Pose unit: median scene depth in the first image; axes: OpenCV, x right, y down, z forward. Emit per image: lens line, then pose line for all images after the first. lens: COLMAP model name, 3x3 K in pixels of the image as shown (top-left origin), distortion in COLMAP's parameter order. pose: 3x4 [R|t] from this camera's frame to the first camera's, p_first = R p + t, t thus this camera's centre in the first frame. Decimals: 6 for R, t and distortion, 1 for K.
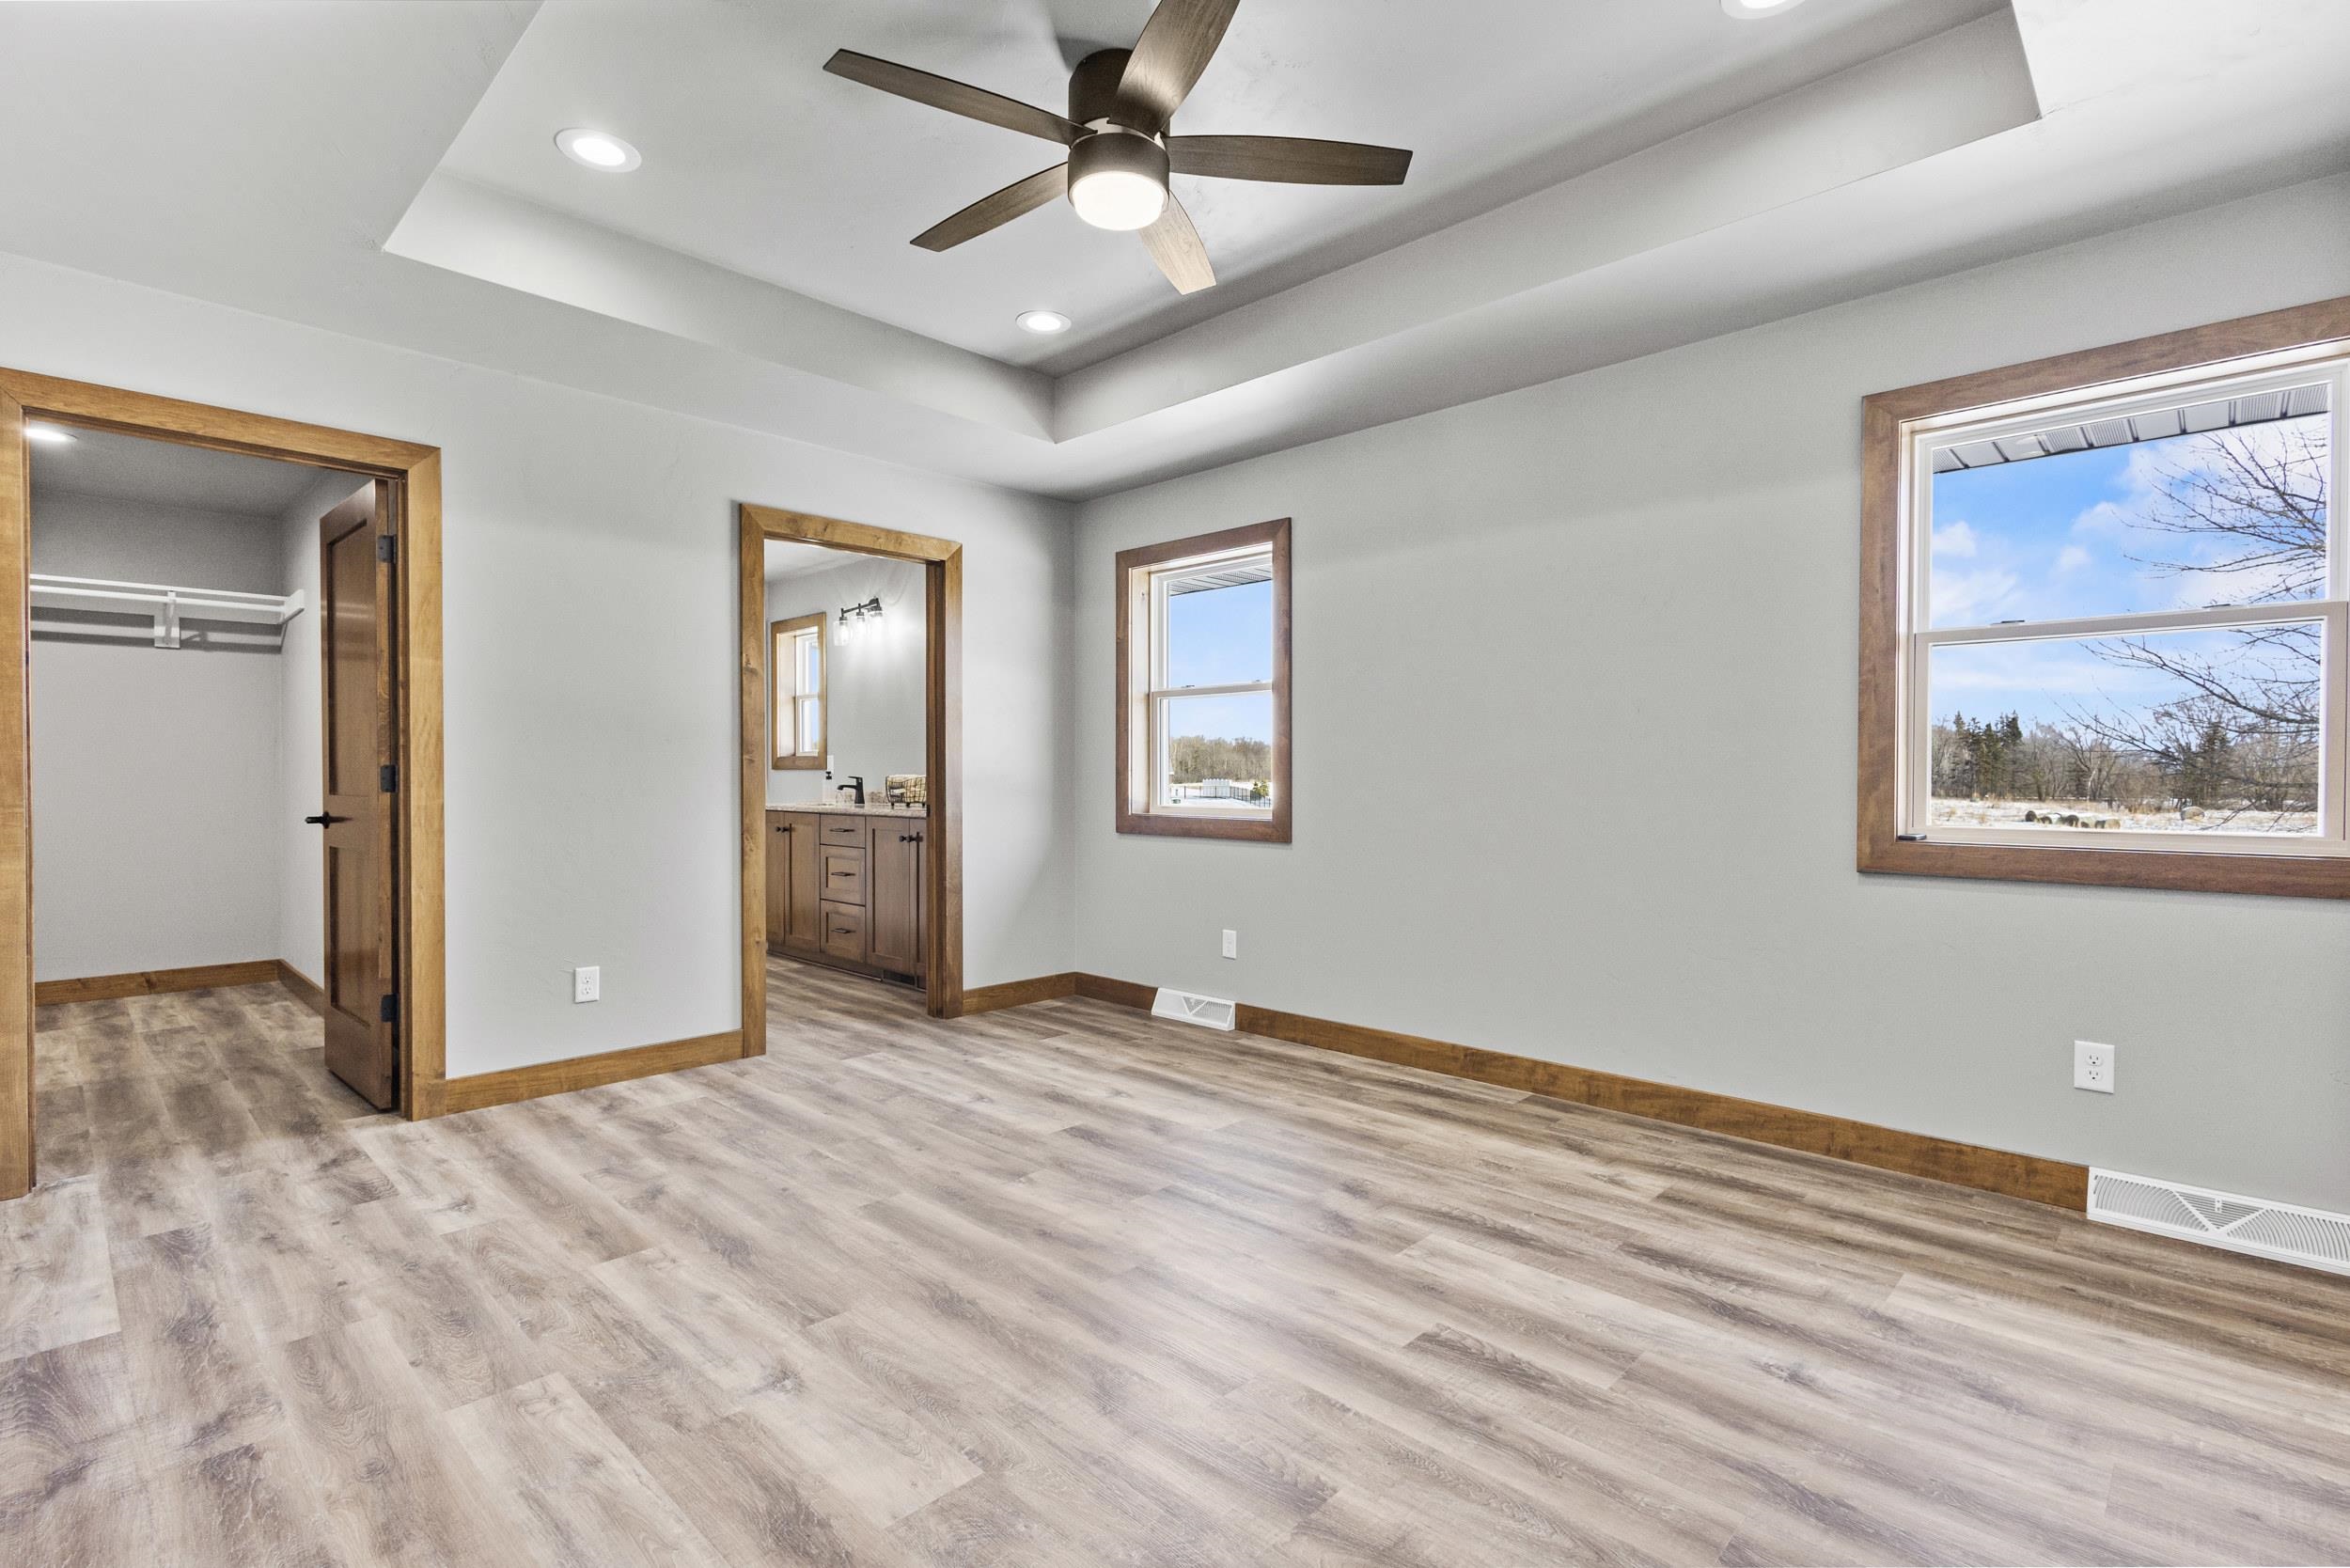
lens RADIAL K [[1089.0, 0, 1160.0], [0, 1089.0, 780.1], [0, 0, 1]] dist [0.003432, -0.000341]
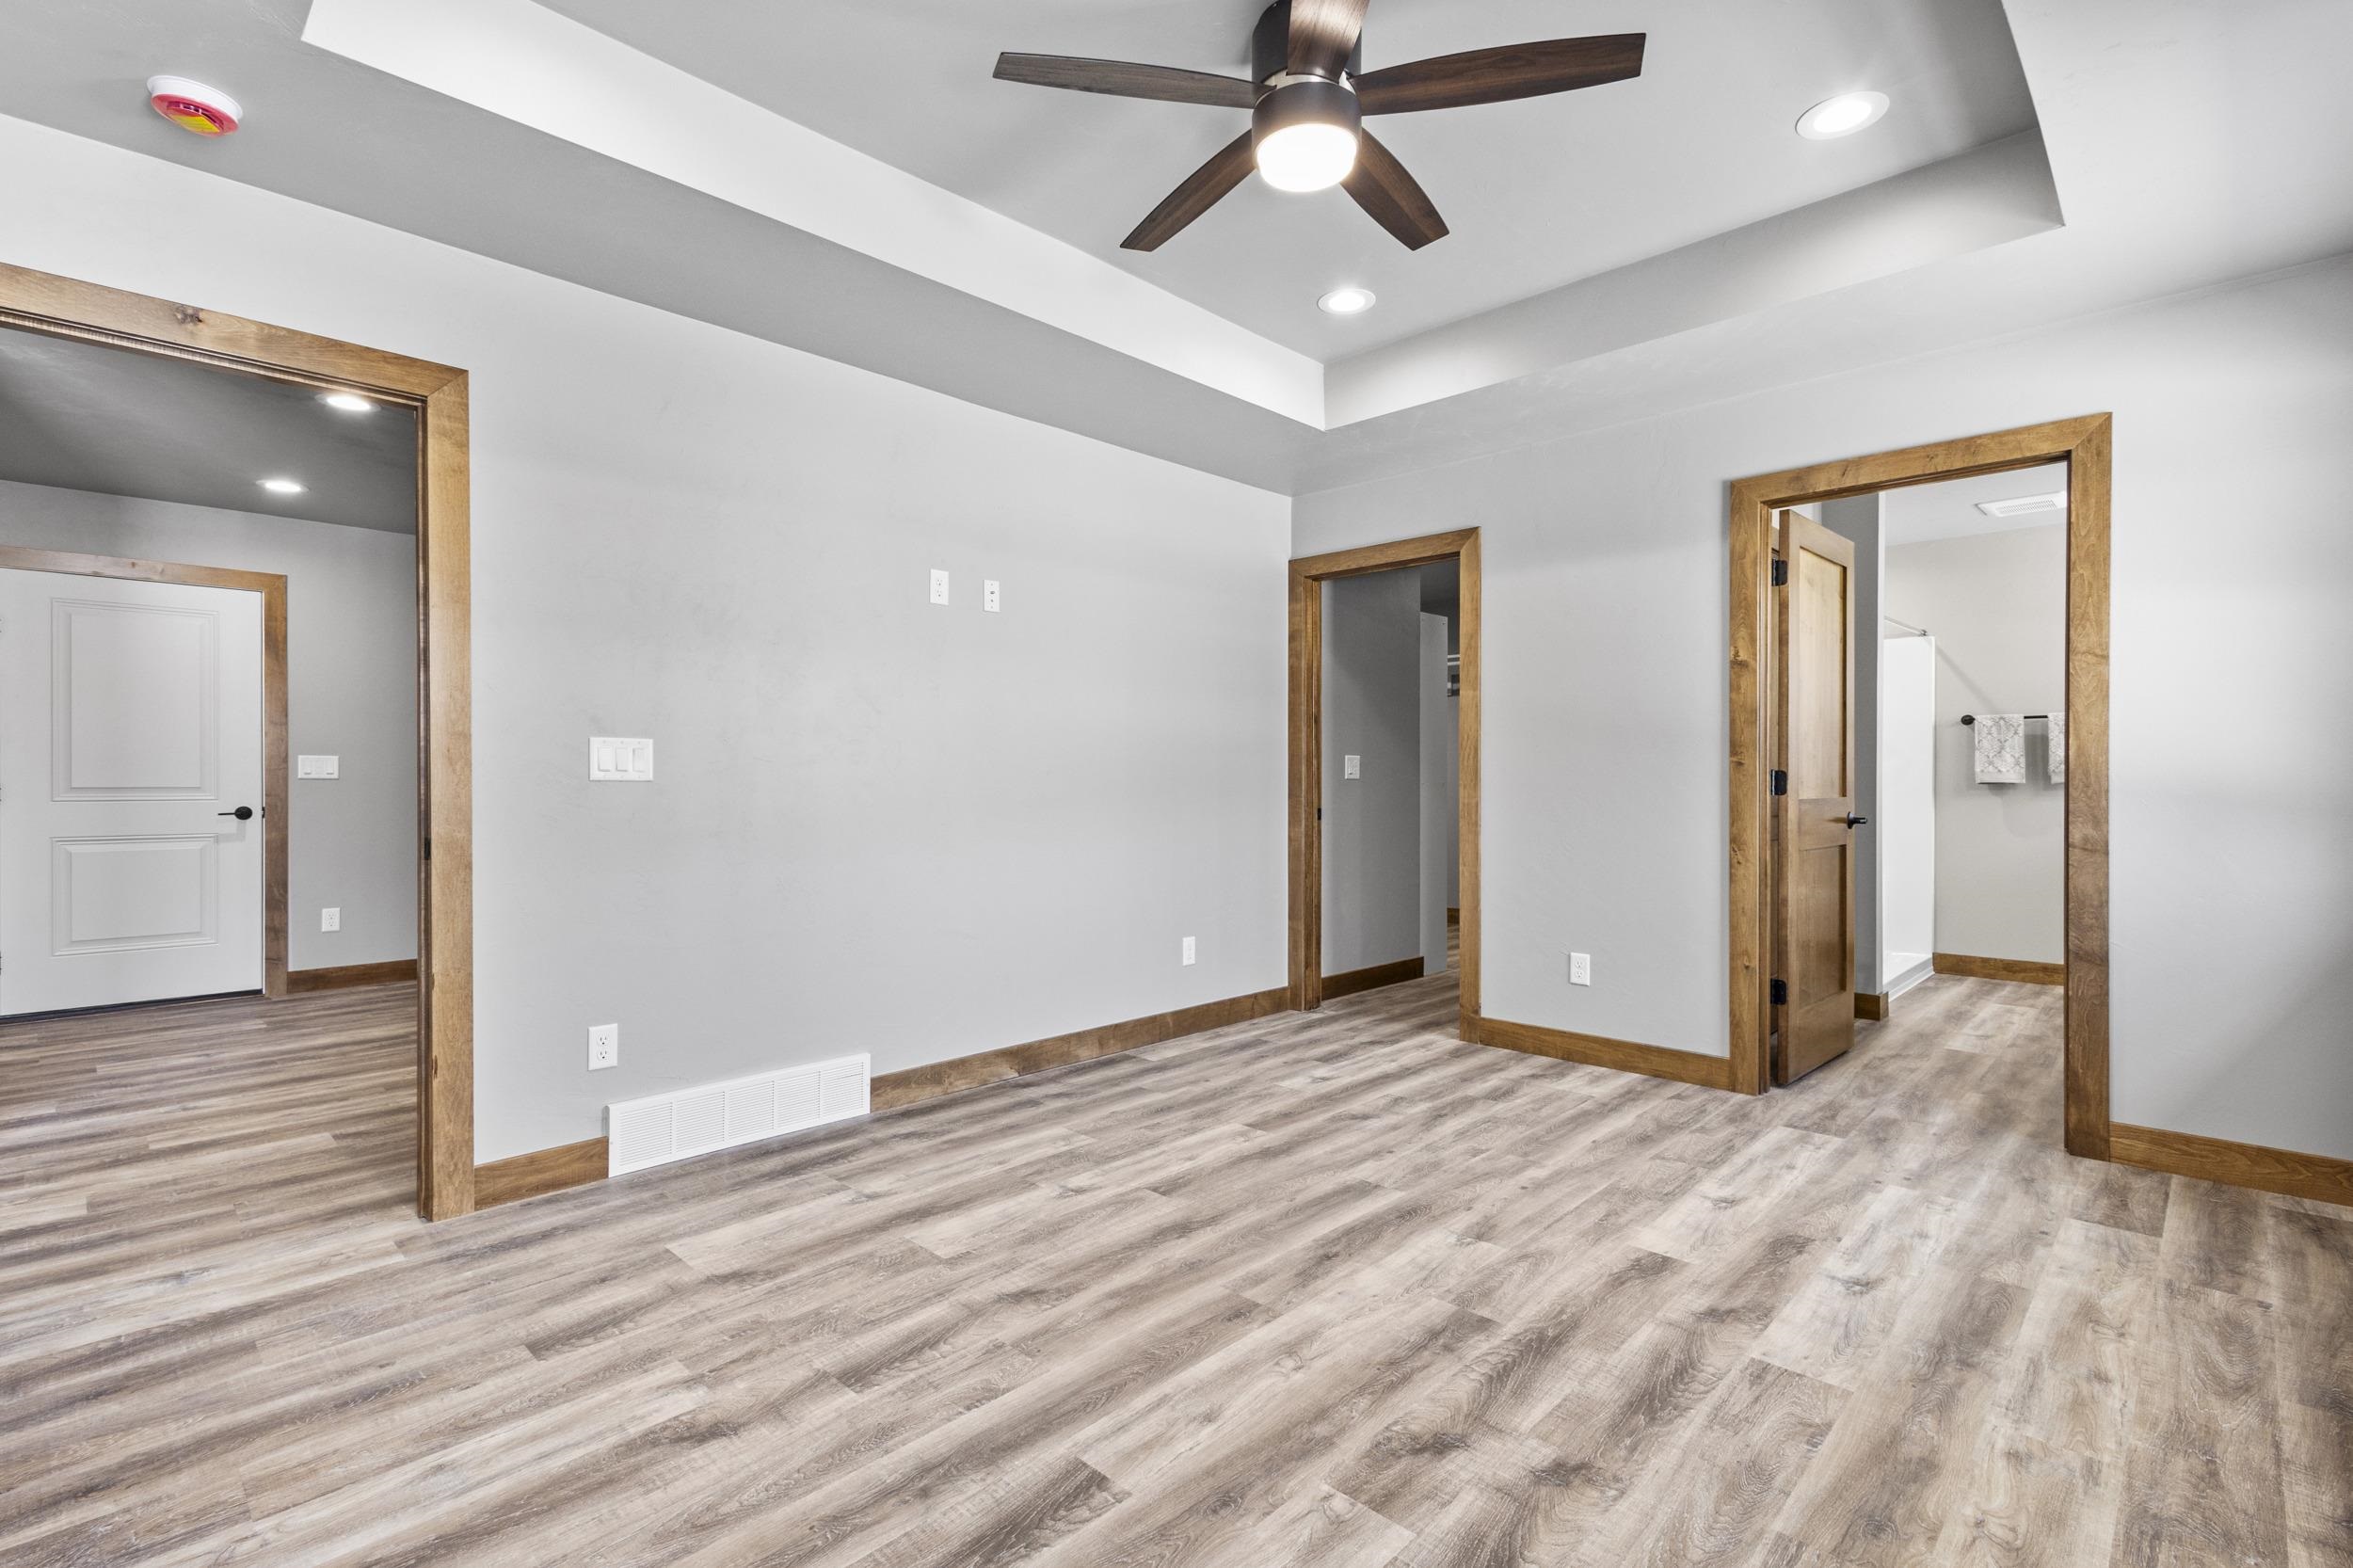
lens RADIAL K [[1090.3, 0, 1161.4], [0, 1090.3, 780.1], [0, 0, 1]] dist [0.003432, -0.000341]
pose [[-0.002194, 0.001978, -0.999996, 0.689674], [-0.004200, 0.999989, 0.001987, -0.005155], [0.999989, 0.004204, -0.002186, 0.686627]]
